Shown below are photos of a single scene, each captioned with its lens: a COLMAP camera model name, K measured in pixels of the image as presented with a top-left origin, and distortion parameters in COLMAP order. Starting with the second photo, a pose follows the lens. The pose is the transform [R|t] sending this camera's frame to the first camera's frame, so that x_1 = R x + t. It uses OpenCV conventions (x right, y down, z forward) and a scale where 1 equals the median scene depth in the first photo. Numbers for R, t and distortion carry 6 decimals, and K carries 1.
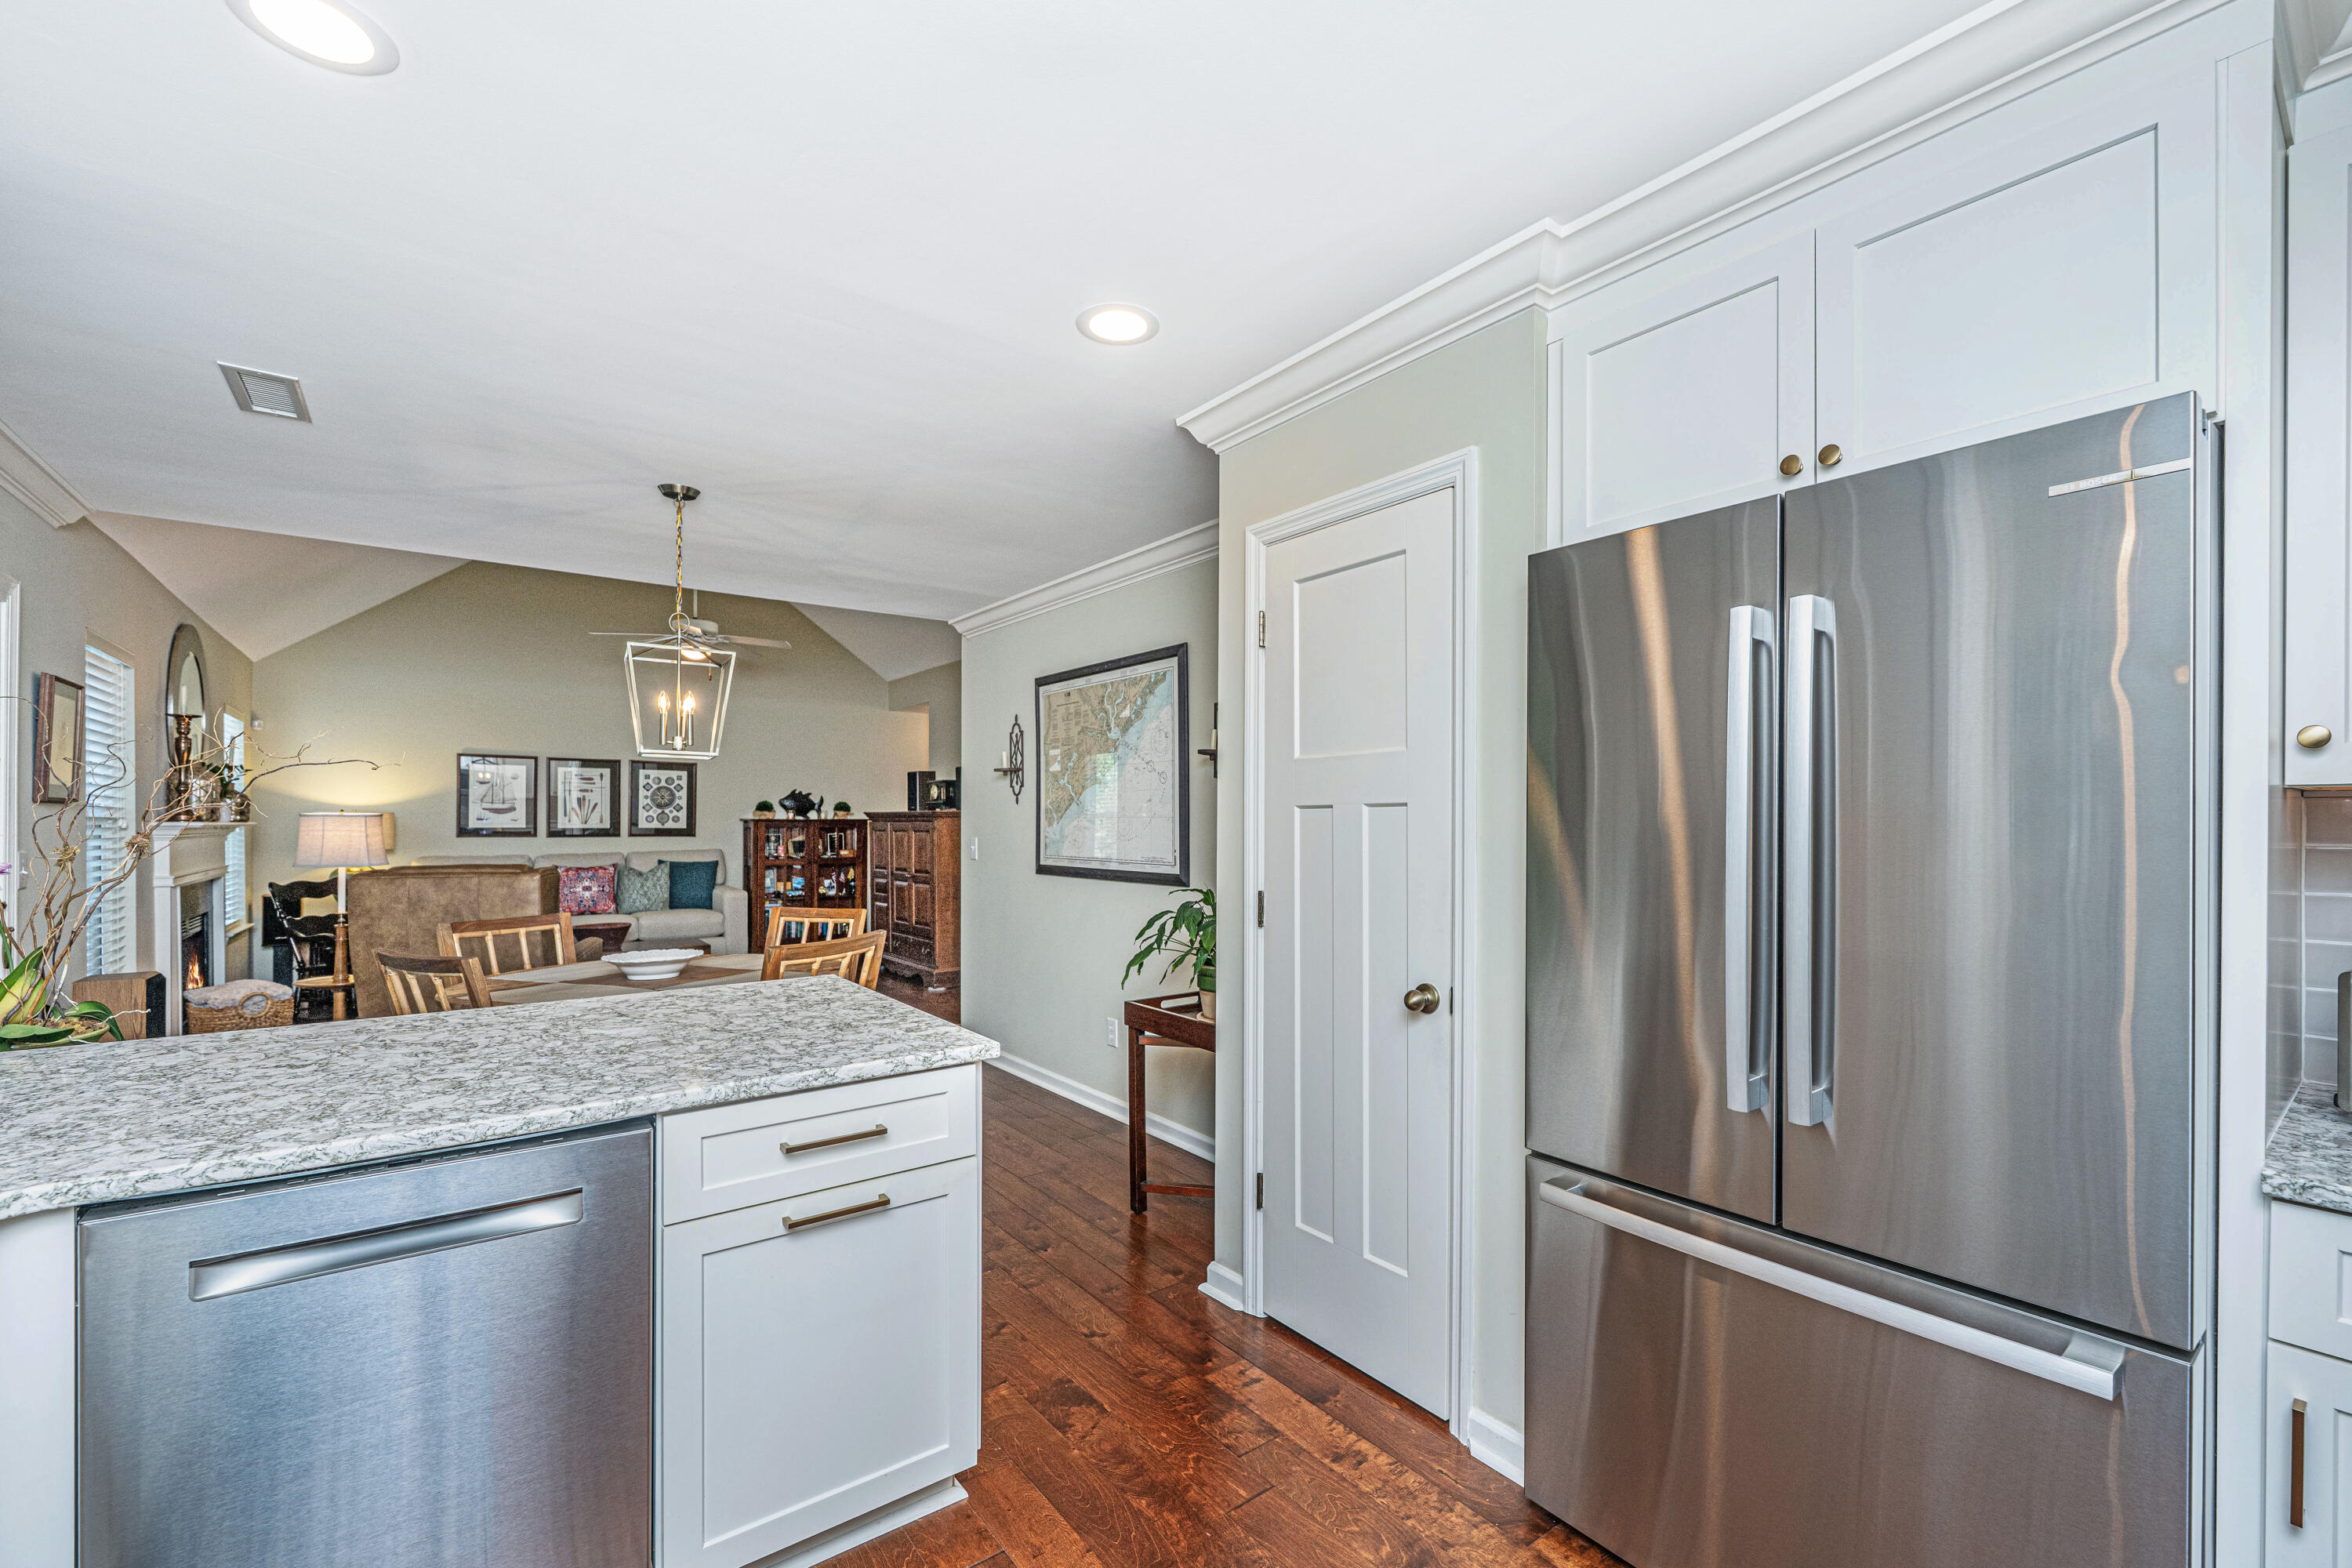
lens RADIAL K [[968.9, 0, 1178.4], [0, 968.9, 827.7], [0, 0, 1]] dist [0.000160, 0.000046]
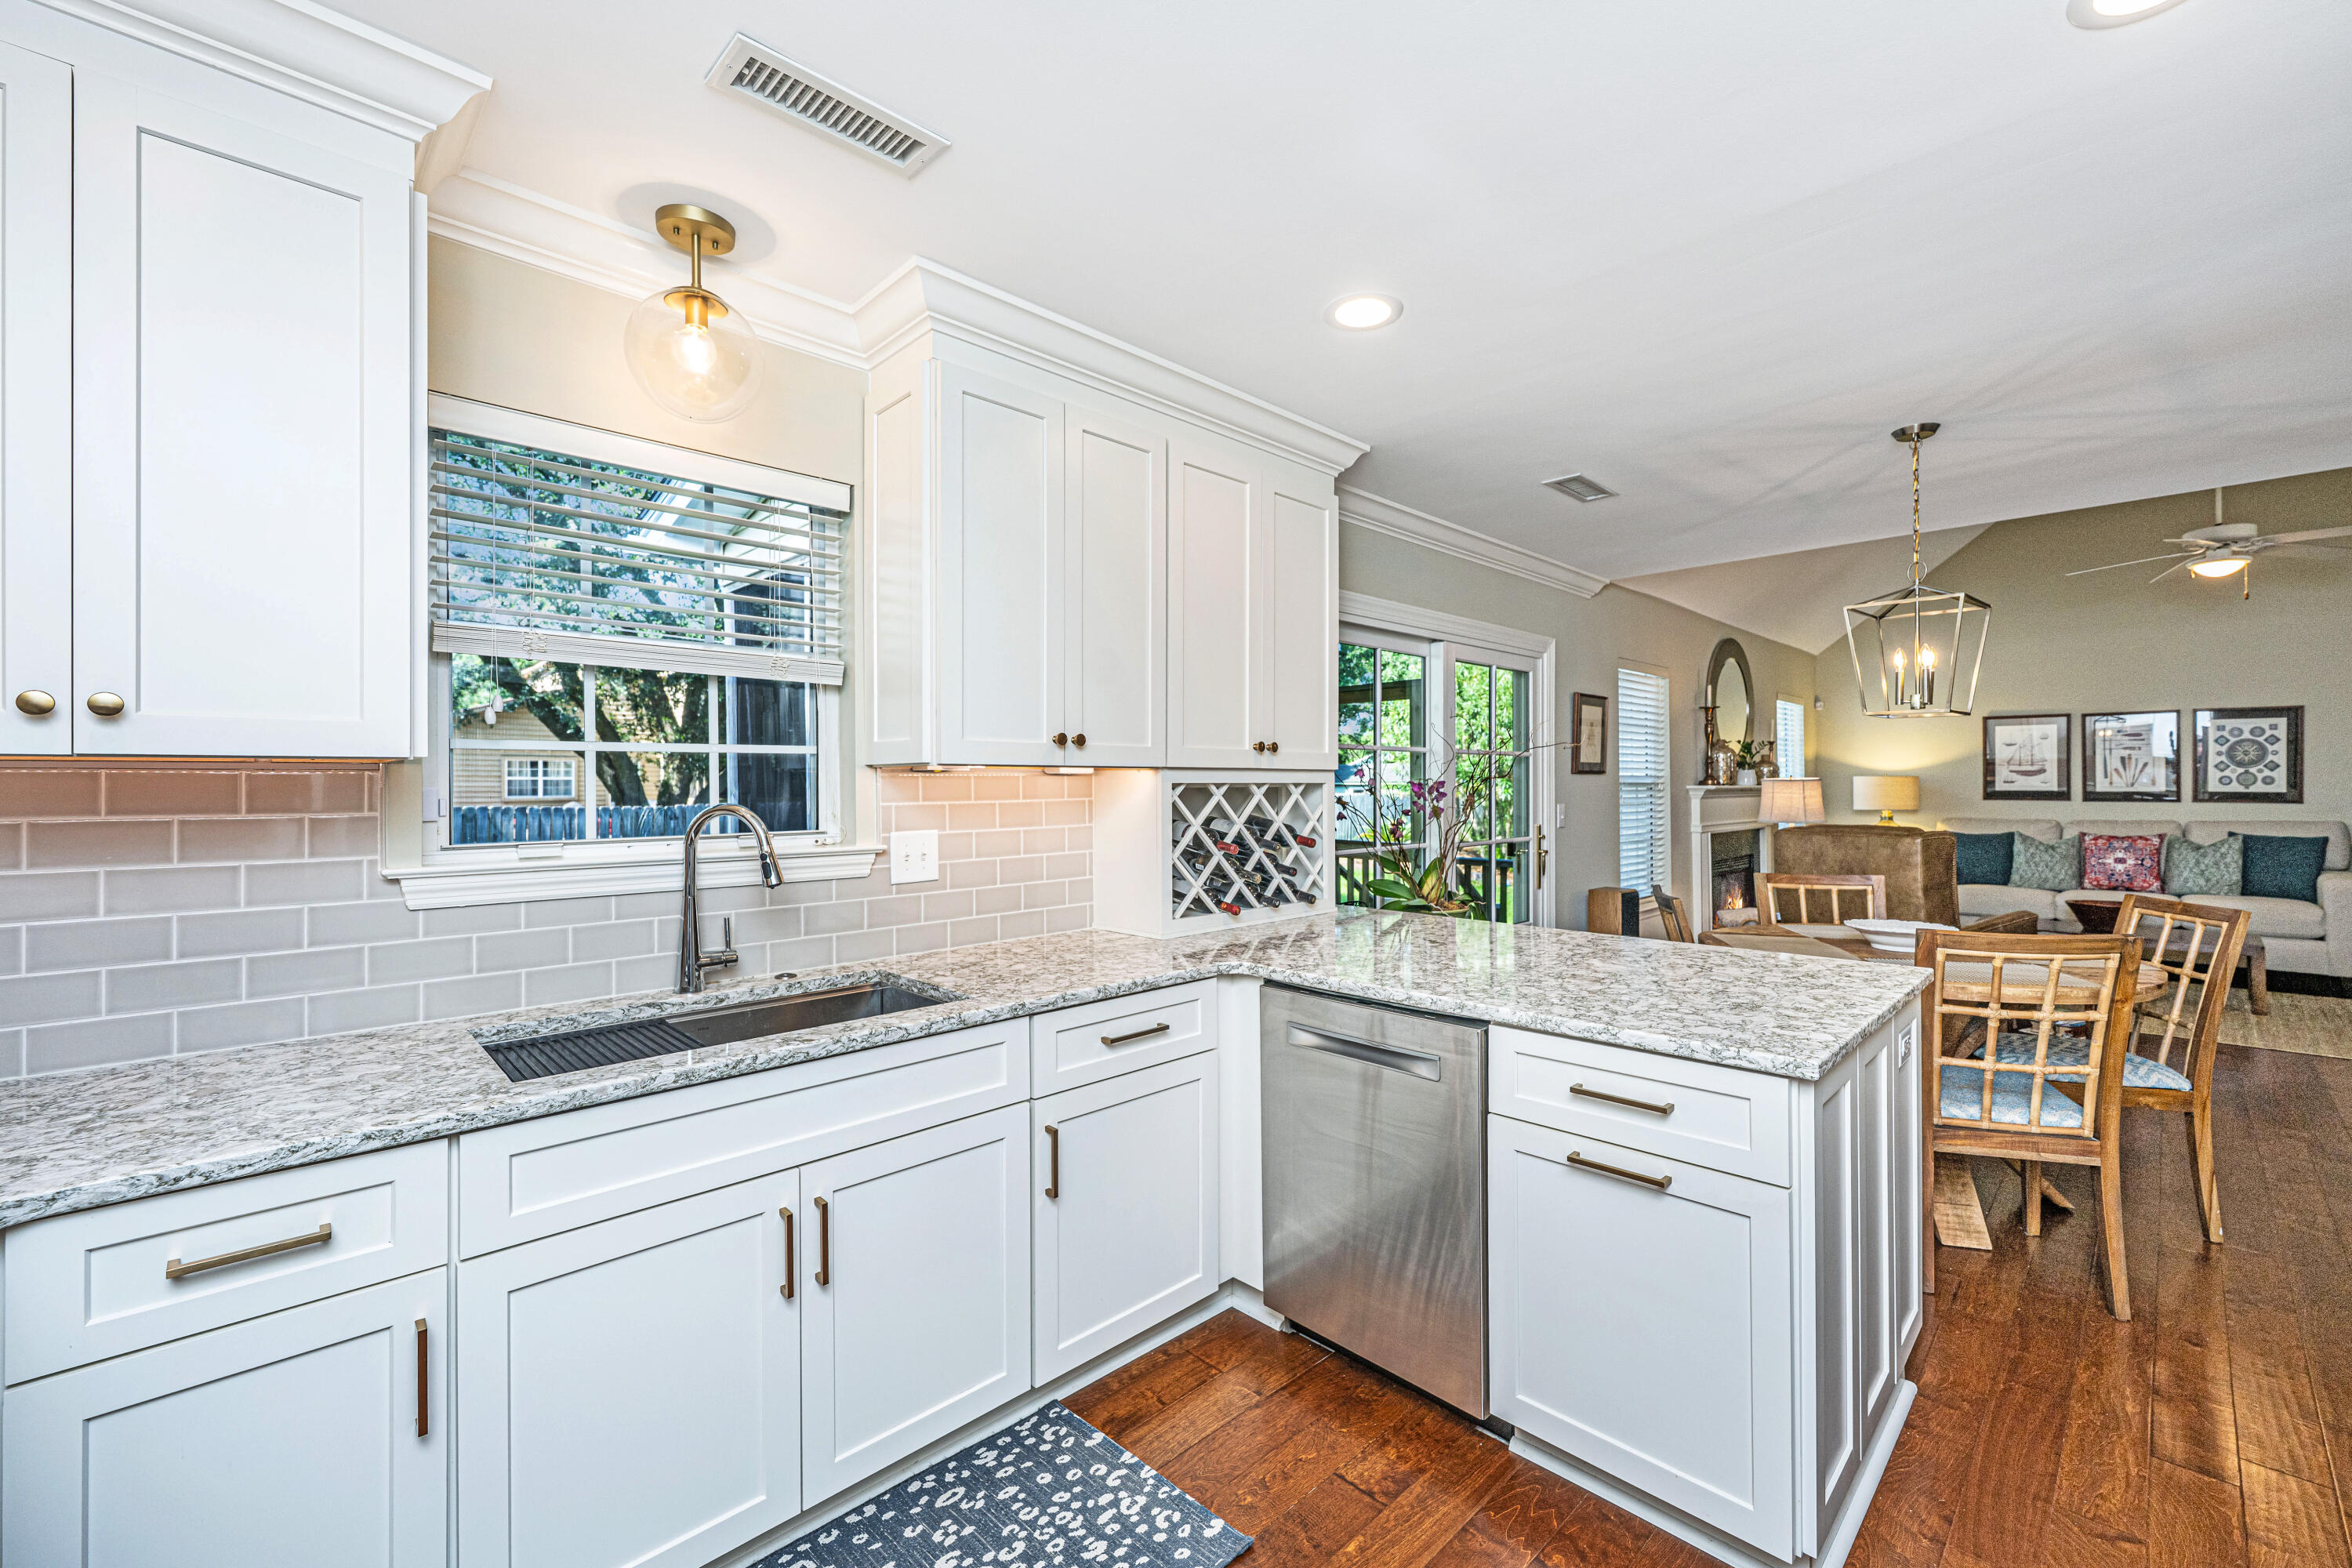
lens RADIAL K [[965.9, 0, 1266.0], [0, 965.9, 783.7], [0, 0, 1]] dist [0.001762, 0.000143]
pose [[0.169059, -0.001278, -0.985605, 0.204233], [-0.004181, 0.999989, -0.002014, -0.002639], [0.985597, 0.004461, 0.169052, 0.158618]]
